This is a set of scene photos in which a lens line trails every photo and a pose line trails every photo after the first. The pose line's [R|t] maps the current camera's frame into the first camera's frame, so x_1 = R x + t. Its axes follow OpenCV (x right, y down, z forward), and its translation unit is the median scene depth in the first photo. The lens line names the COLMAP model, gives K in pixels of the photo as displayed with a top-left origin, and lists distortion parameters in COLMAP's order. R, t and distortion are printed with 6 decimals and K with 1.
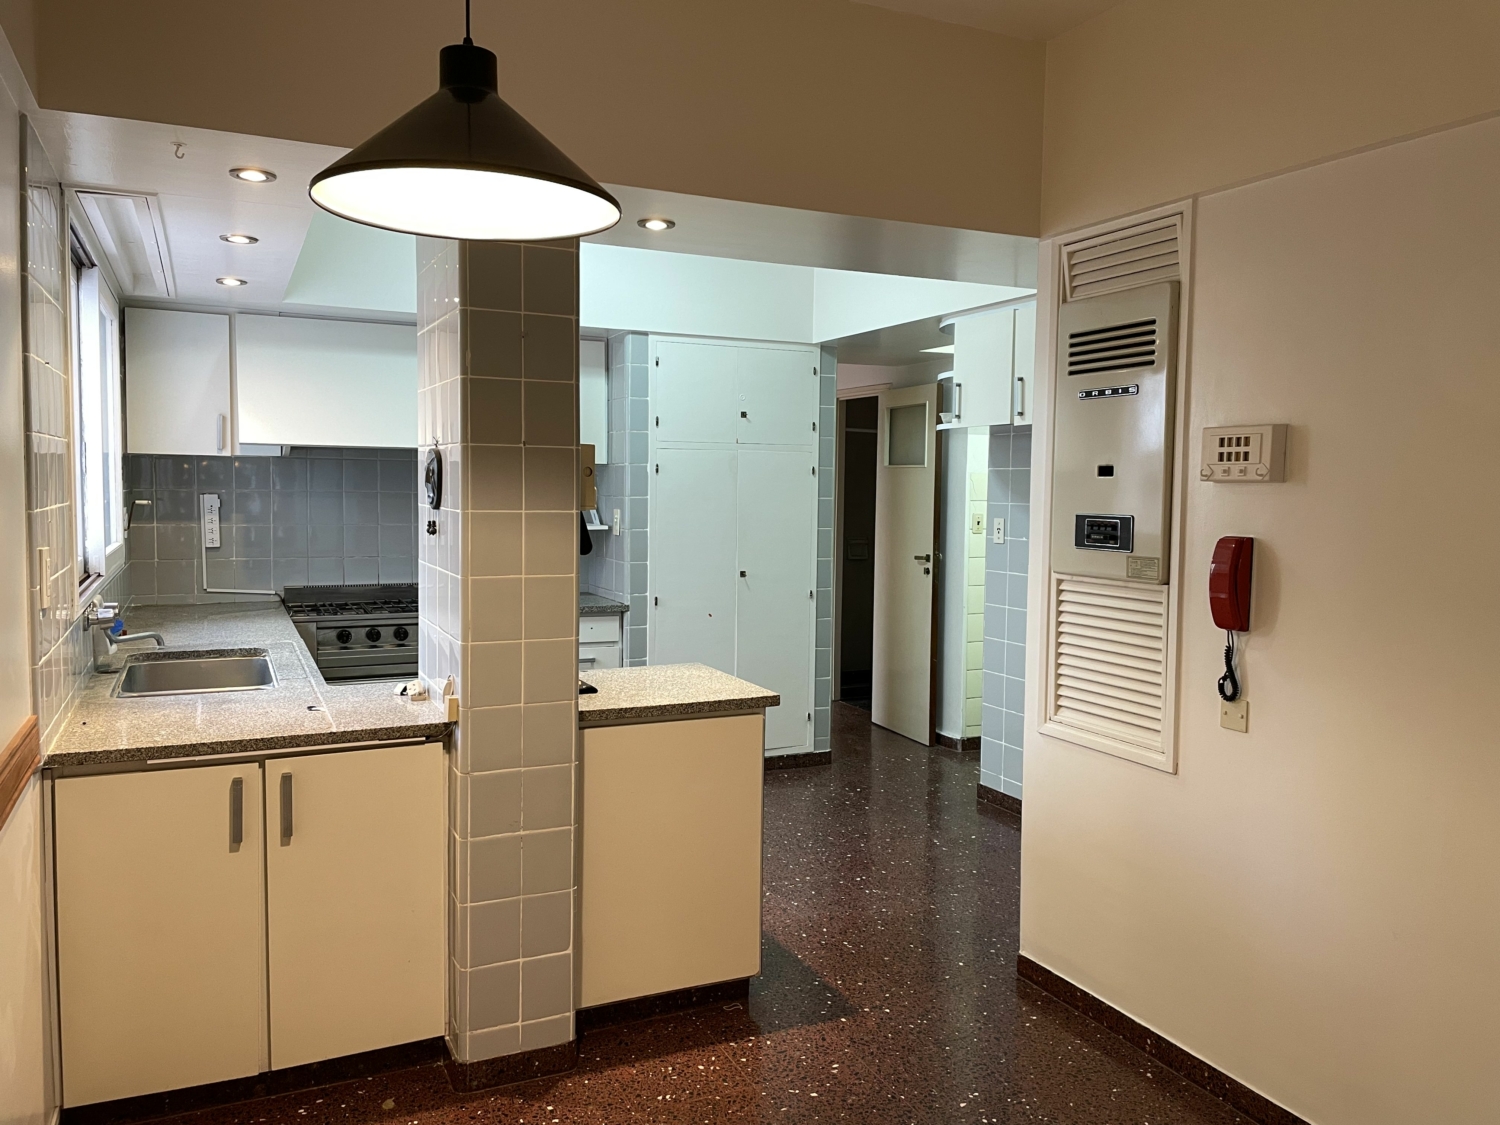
lens RADIAL K [[1141.5, 0, 762.9], [0, 1141.5, 559.0], [0, 0, 1]] dist [0.066658, -0.078734]
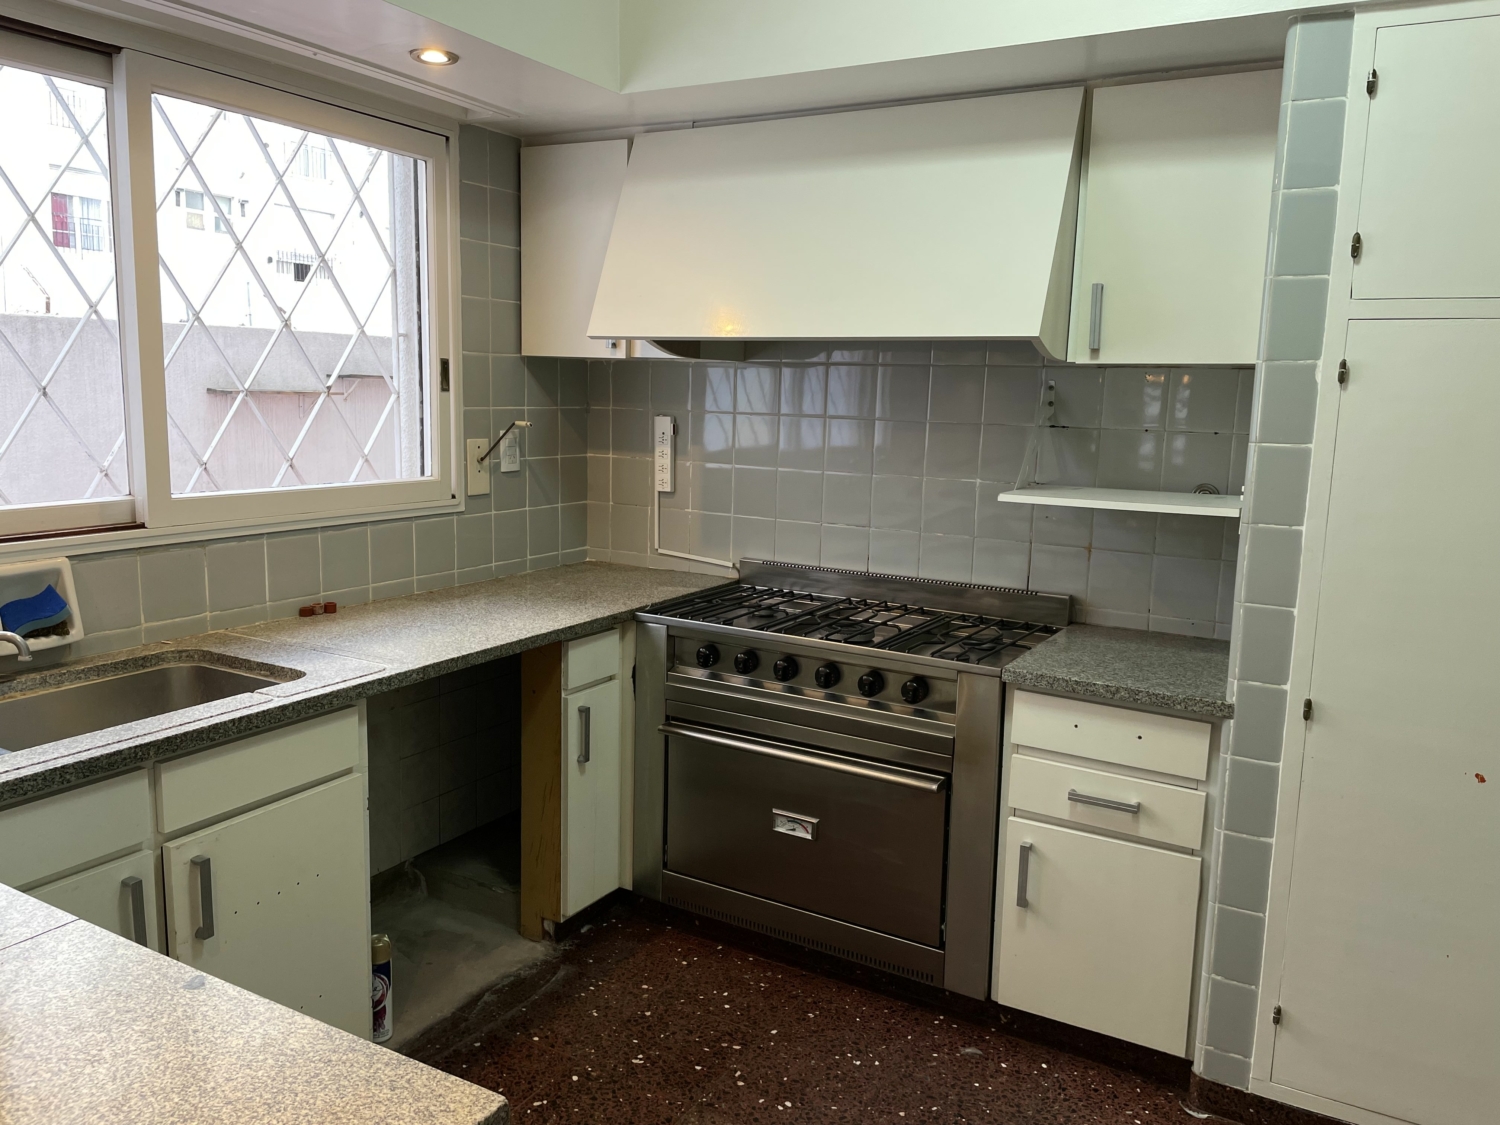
lens RADIAL K [[1141.5, 0, 750.0], [0, 1141.5, 559.5], [0, 0, 1]] dist [0.066658, -0.078734]
pose [[0.570292, 0.125608, -0.811782, 0.204241], [-0.072300, 0.992080, 0.102714, -0.074480], [0.818254, 0.000116, 0.574856, 1.075926]]
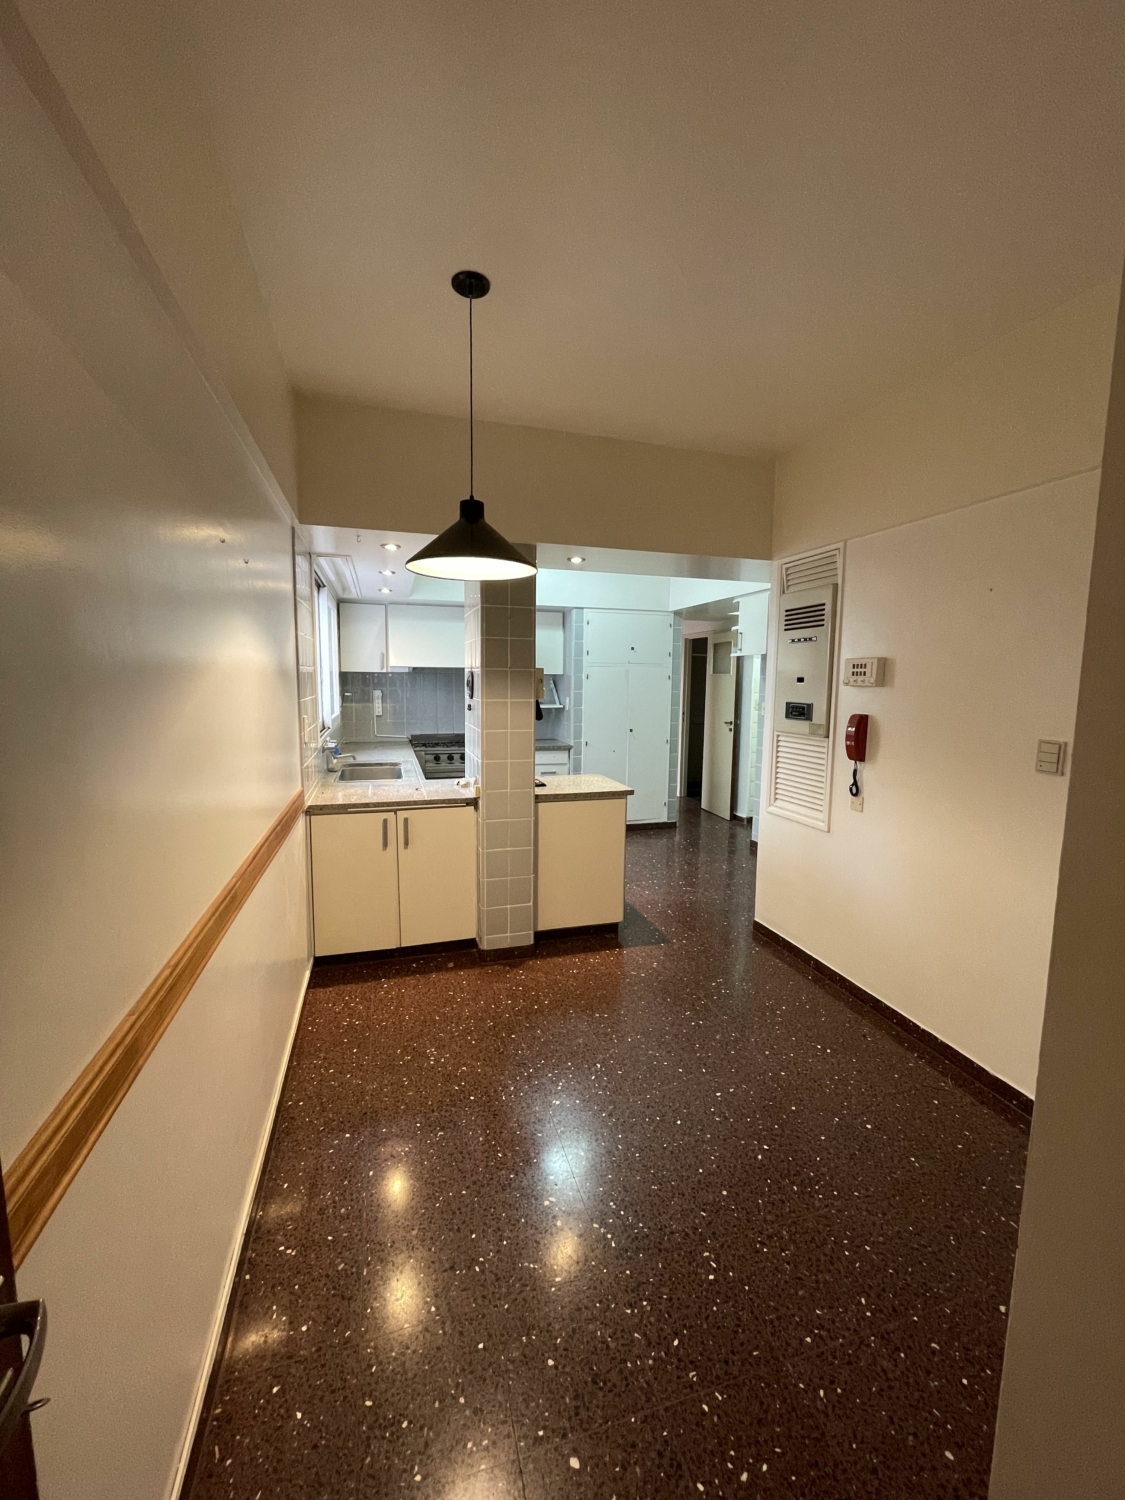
lens RADIAL K [[606.6, 0, 573.1], [0, 606.6, 752.5], [0, 0, 1]] dist [-0.001956, -0.000239]
pose [[0.989871, 0.014710, -0.141206, 0.058873], [-0.007552, 0.998665, 0.051092, -0.002394], [0.141769, -0.049508, 0.988661, -0.090764]]
